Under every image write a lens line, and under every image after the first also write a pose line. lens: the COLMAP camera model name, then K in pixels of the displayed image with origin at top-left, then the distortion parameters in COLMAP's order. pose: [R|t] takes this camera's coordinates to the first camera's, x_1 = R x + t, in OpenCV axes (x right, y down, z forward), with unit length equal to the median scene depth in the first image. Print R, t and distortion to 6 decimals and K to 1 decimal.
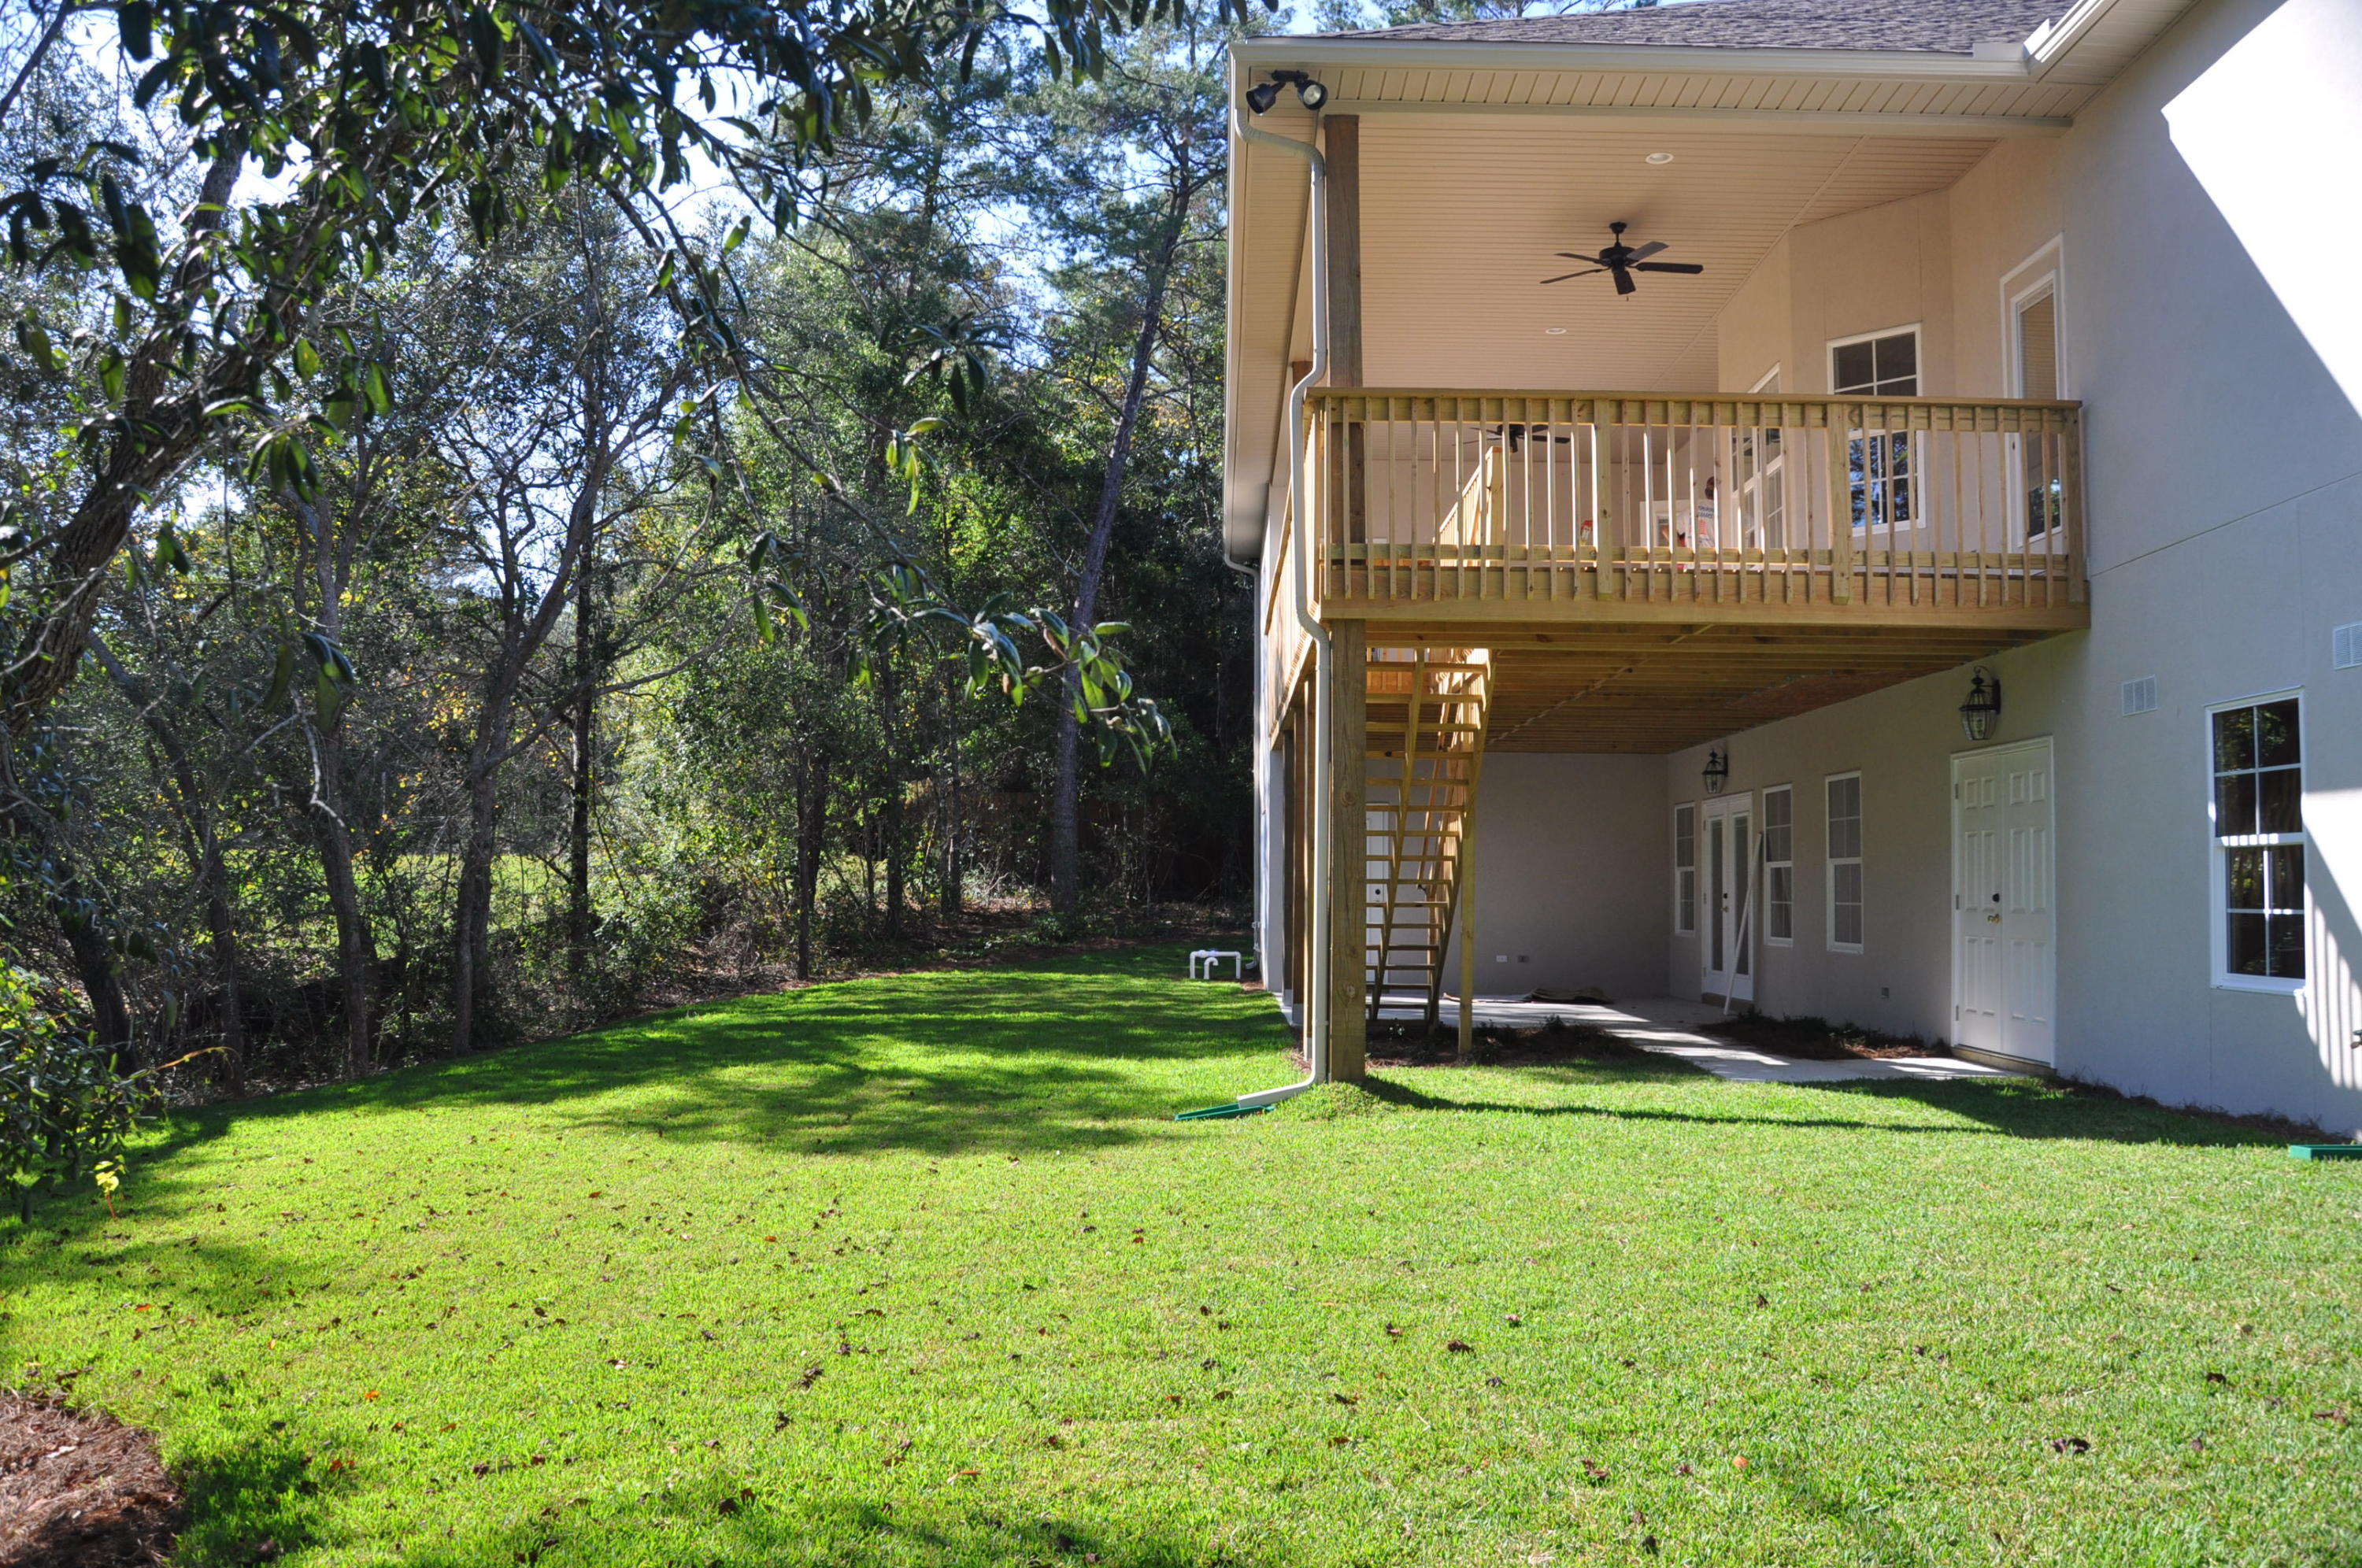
lens RADIAL K [[1866.3, 0, 1167.9], [0, 1866.3, 798.1], [0, 0, 1]] dist [-0.157026, 0.132678]
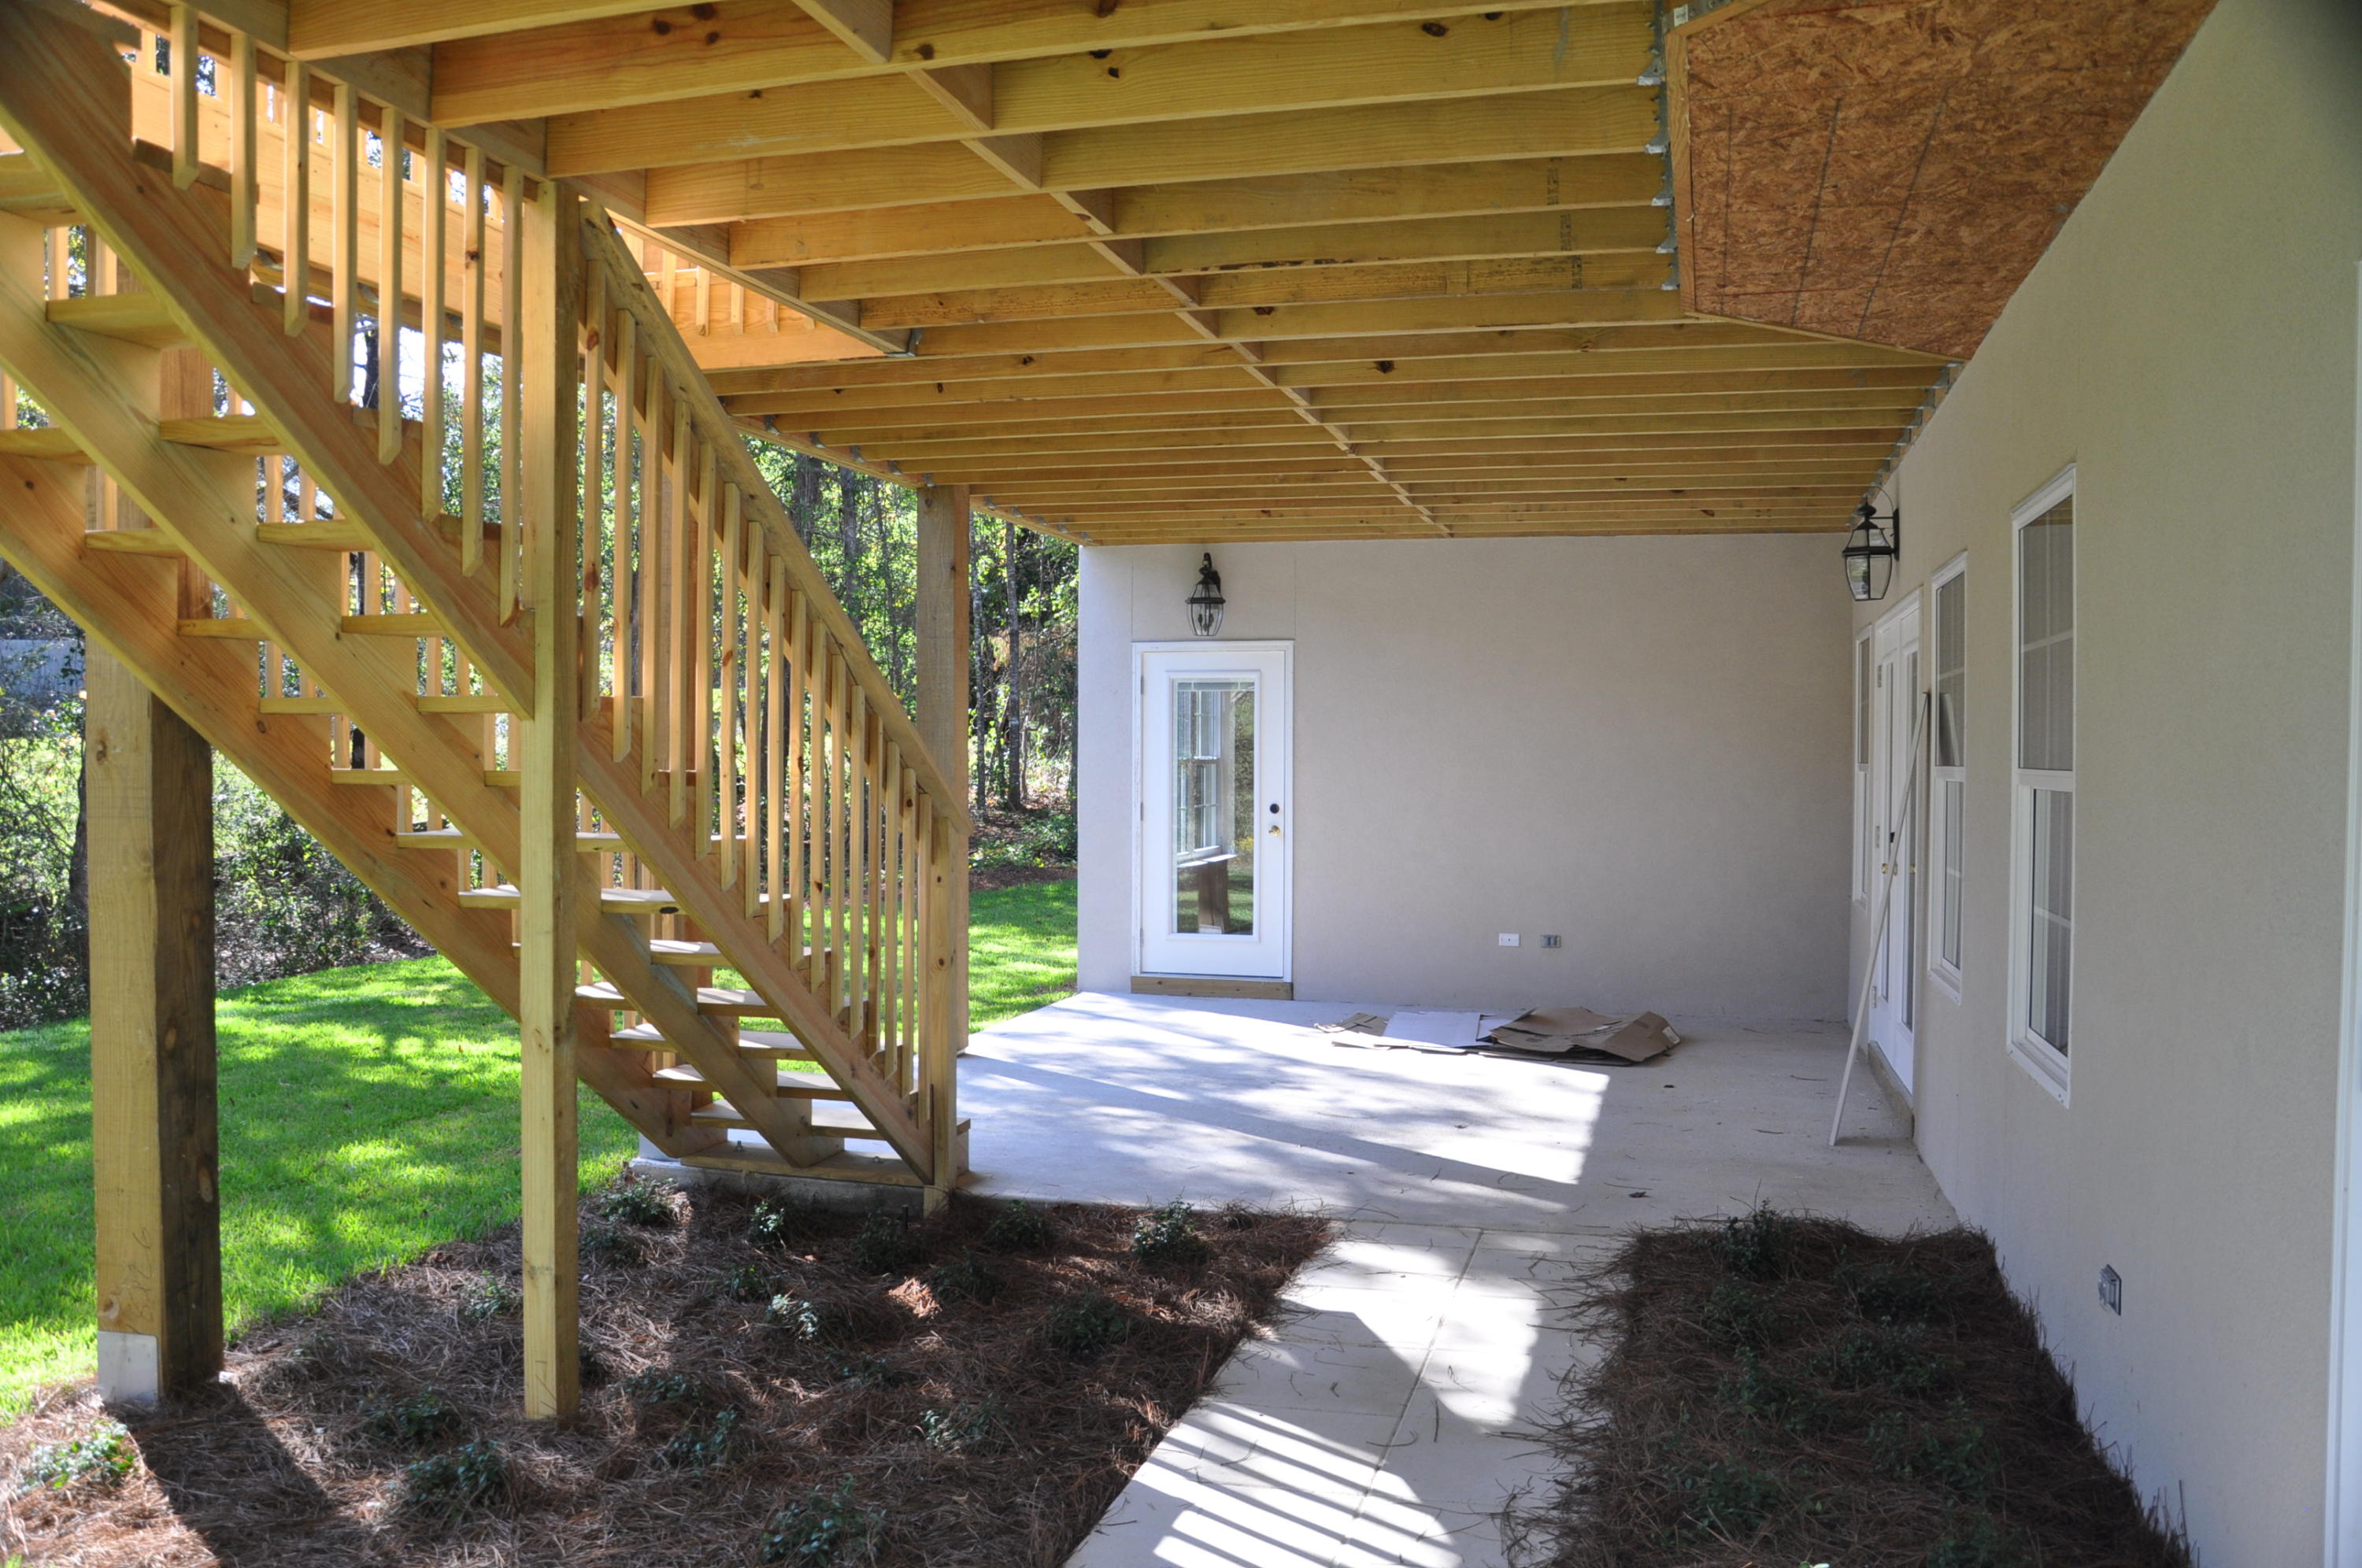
lens RADIAL K [[1888.1, 0, 1165.8], [0, 1888.1, 799.3], [0, 0, 1]] dist [-0.160508, 0.148247]
pose [[0.968663, 0.003327, -0.248356, 0.423732], [0.014481, 0.997453, 0.069843, 0.019665], [0.247956, -0.071251, 0.966148, 0.932162]]
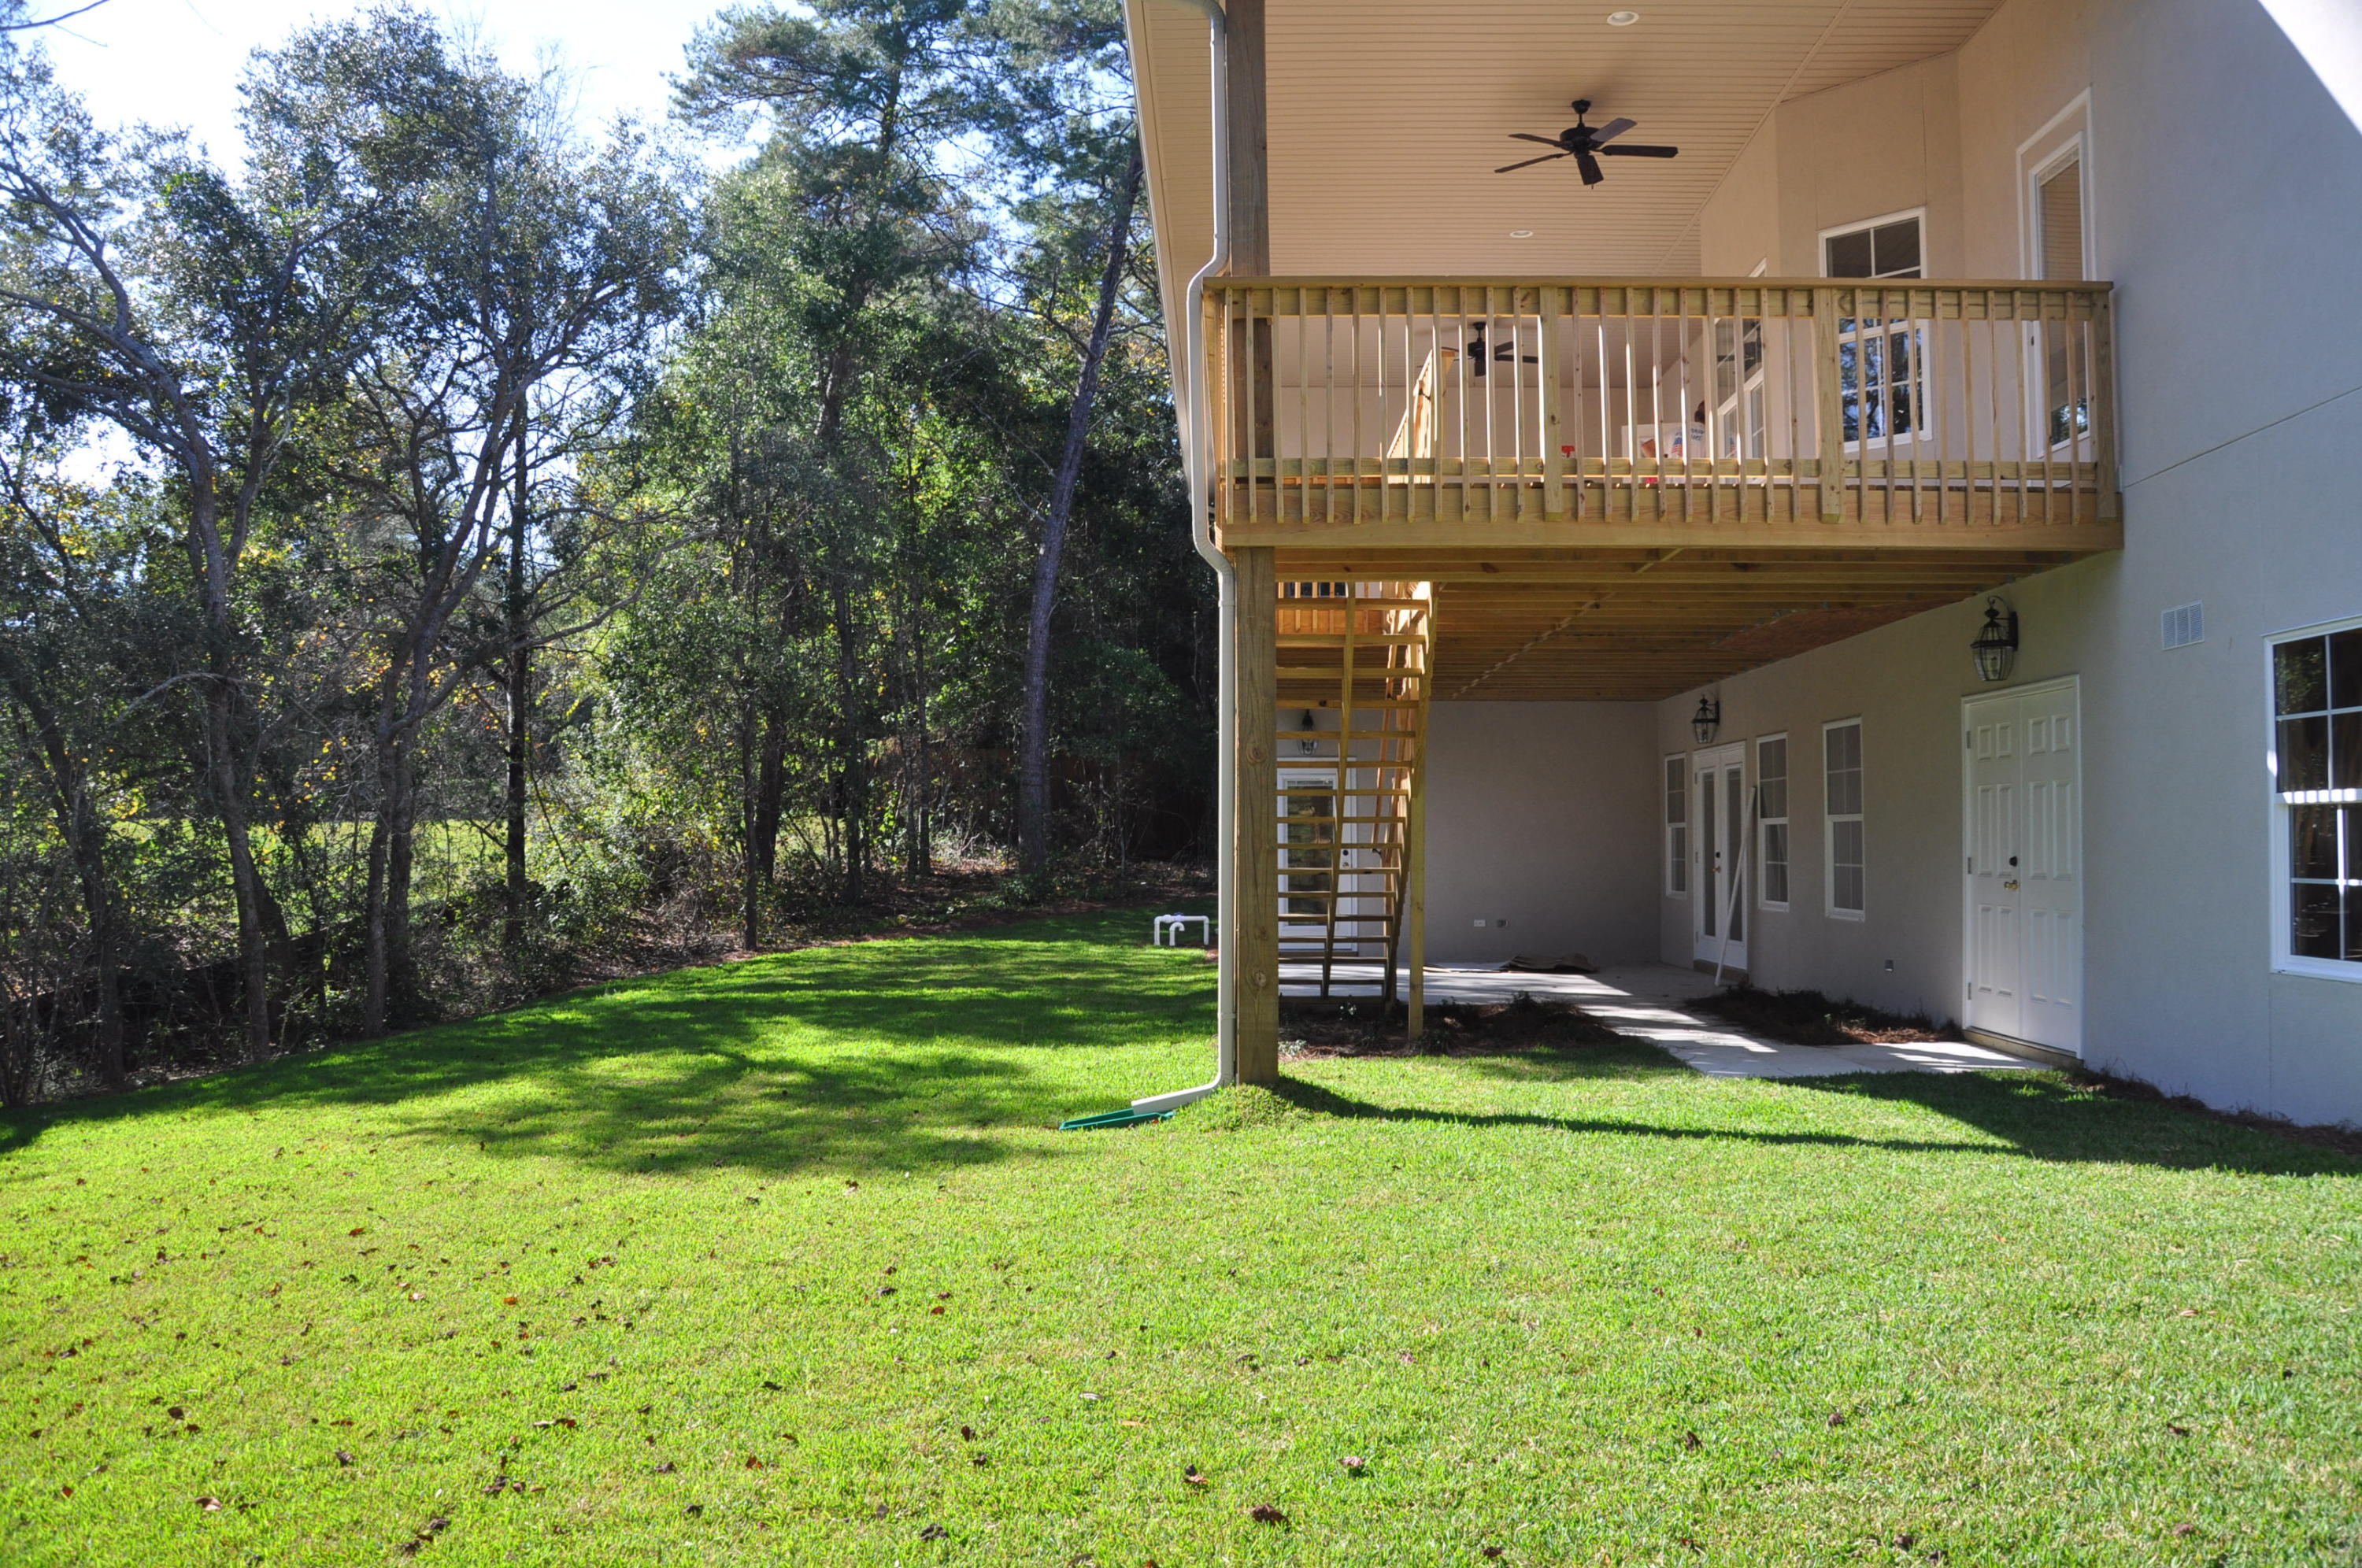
lens RADIAL K [[1866.3, 0, 1167.9], [0, 1866.3, 798.1], [0, 0, 1]] dist [-0.157026, 0.132678]
pose [[0.999912, -0.010689, -0.007806, 0.061797], [0.010880, 0.999634, 0.024774, -0.001757], [0.007538, -0.024857, 0.999663, 0.136712]]
